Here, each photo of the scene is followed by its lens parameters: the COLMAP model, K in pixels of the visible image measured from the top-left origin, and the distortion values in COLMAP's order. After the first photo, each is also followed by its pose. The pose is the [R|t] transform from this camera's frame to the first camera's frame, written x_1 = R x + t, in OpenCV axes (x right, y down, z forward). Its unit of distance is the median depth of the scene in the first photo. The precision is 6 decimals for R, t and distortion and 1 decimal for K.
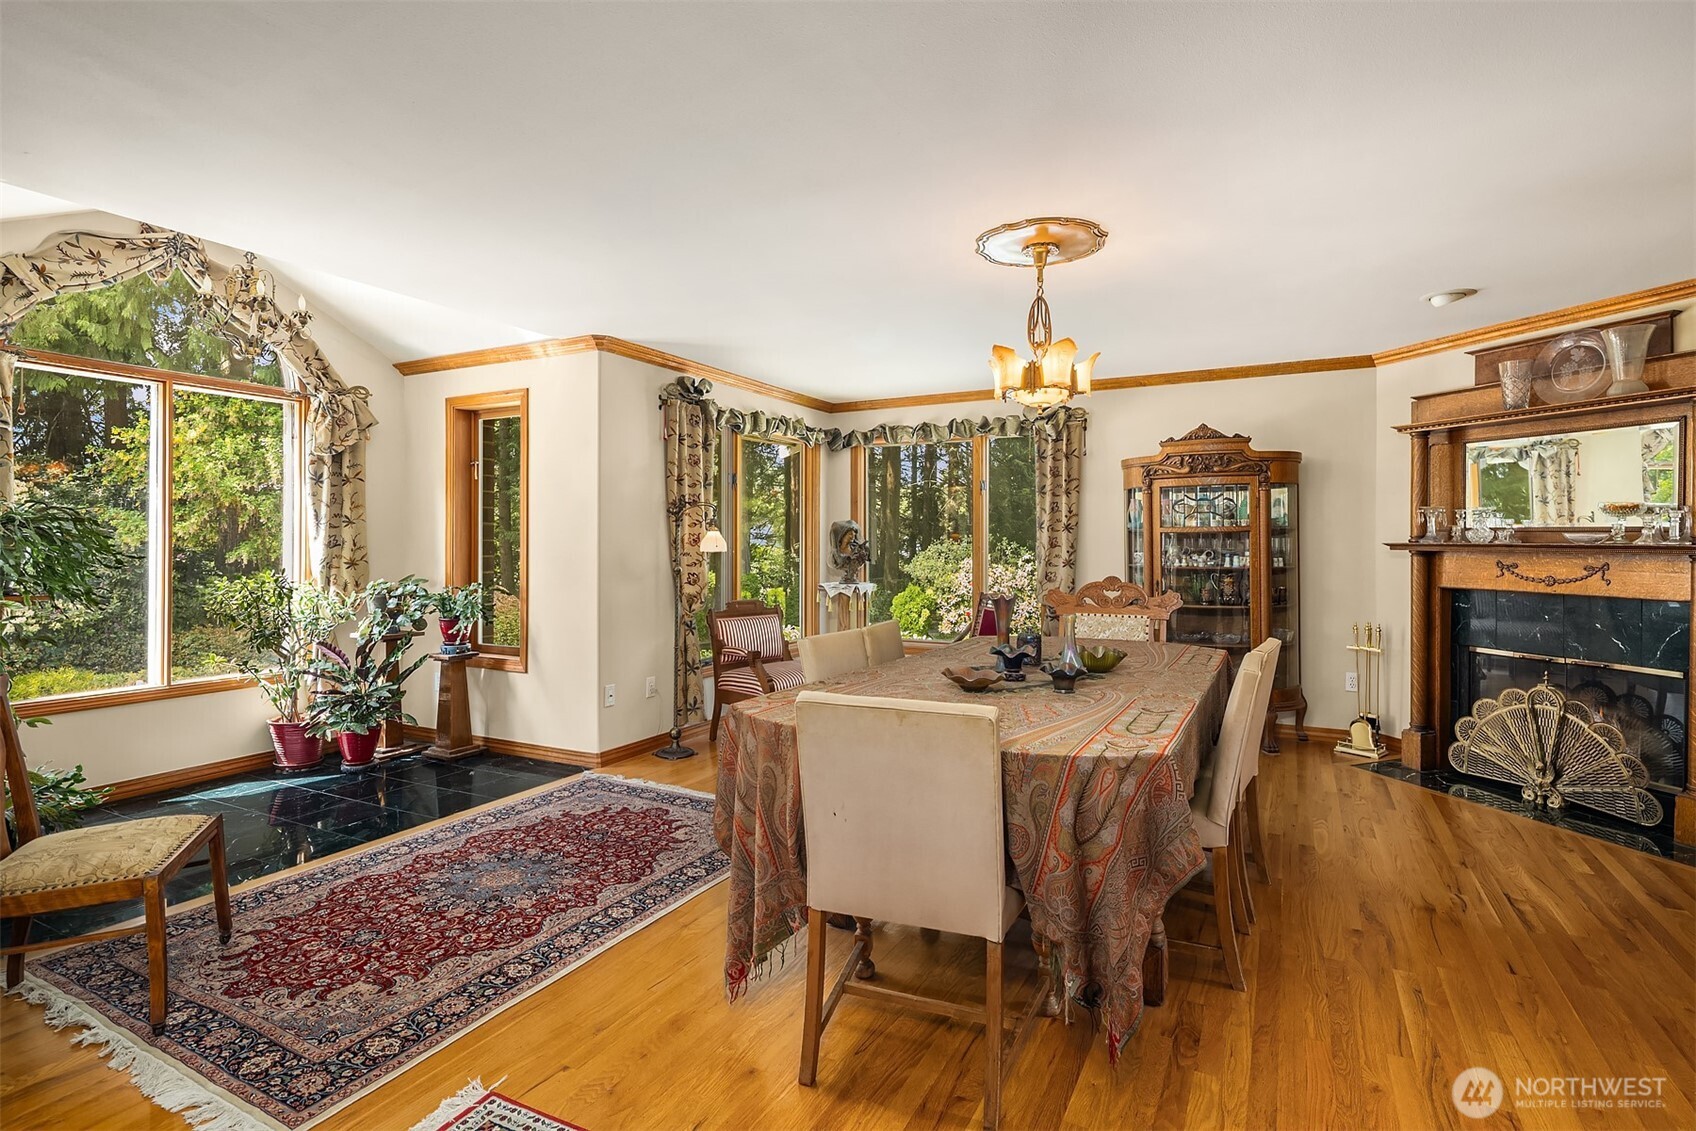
lens RADIAL K [[832.3, 0, 852.9], [0, 832.3, 546.5], [0, 0, 1]] dist [-0.002002, -0.001433]
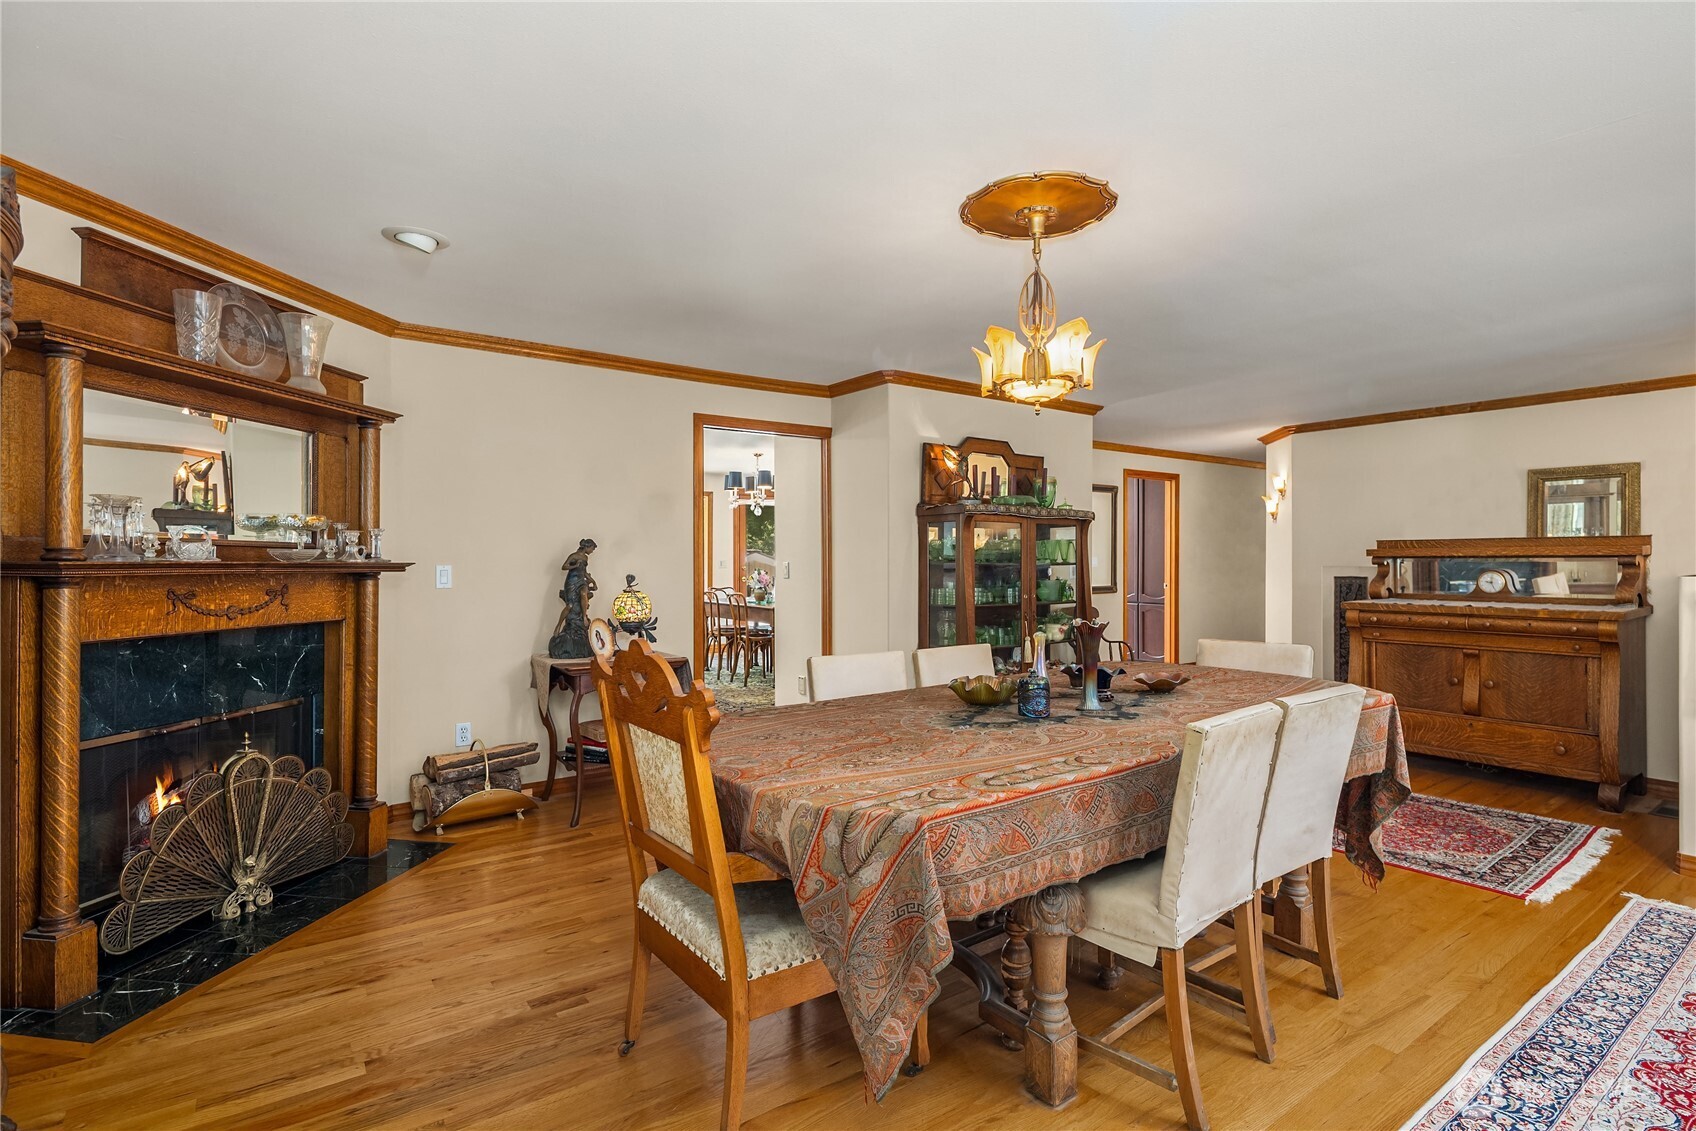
lens RADIAL K [[832.3, 0, 852.9], [0, 832.3, 546.5], [0, 0, 1]] dist [-0.002002, -0.001433]
pose [[-0.897909, 0.003173, 0.440171, 0.012742], [0.000168, 0.999976, -0.006866, -0.010253], [-0.440182, -0.006091, -0.897888, 1.158890]]
